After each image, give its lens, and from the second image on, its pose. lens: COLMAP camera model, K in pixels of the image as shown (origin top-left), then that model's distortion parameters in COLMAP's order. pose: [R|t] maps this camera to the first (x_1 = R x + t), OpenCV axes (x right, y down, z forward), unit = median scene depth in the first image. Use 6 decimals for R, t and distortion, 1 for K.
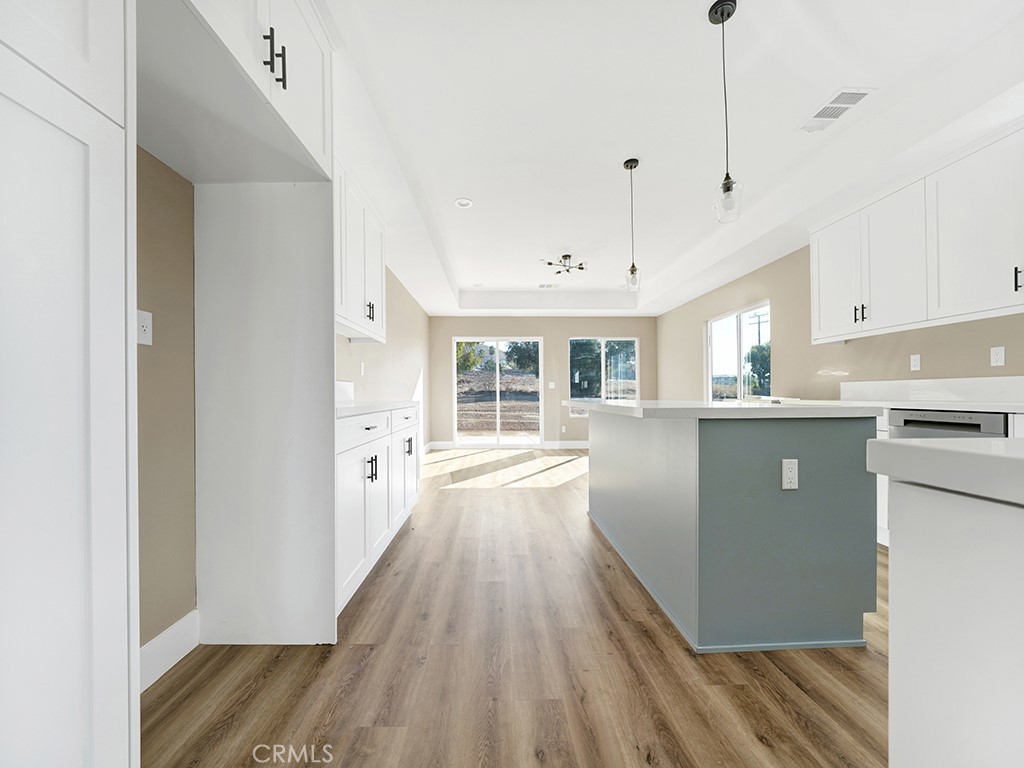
lens RADIAL K [[386.0, 0, 512.0], [0, 386.0, 384.0], [0, 0, 1]] dist [0.019086, 0.000110]
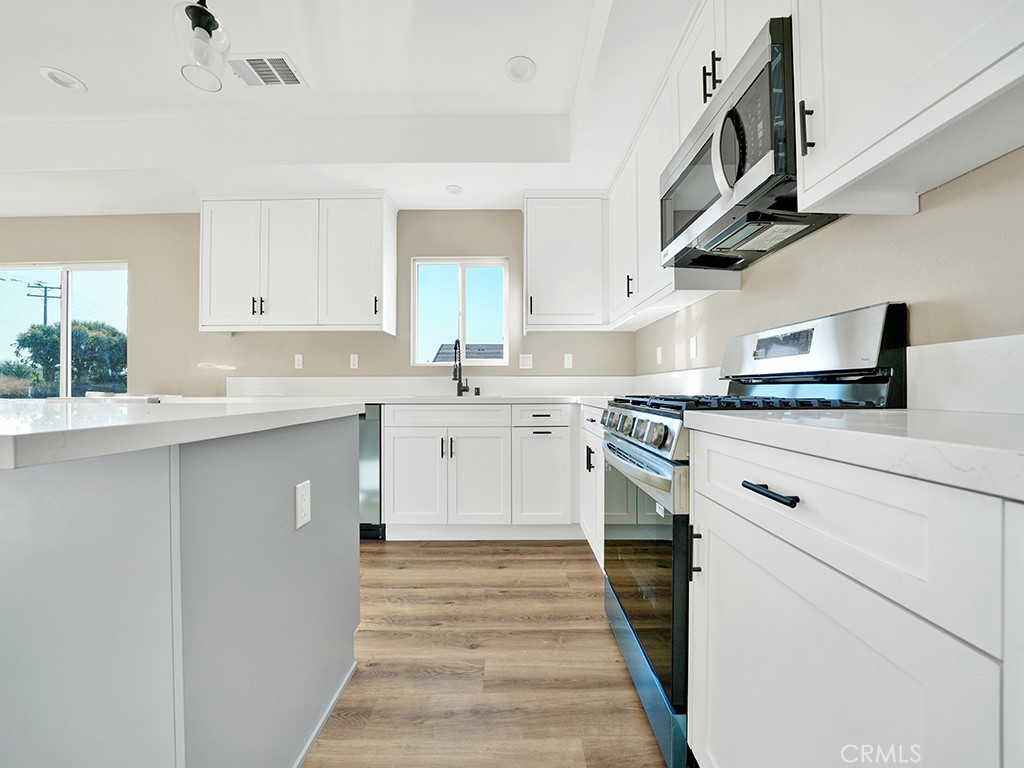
lens RADIAL K [[360.2, 0, 514.2], [0, 360.2, 386.2], [0, 0, 1]] dist [-0.015321, 0.000162]
pose [[0.058261, 0.010156, 0.998250, 0.043733], [-0.025293, 0.999642, -0.008694, 0.007743], [-0.997981, -0.024742, 0.058498, 0.280867]]
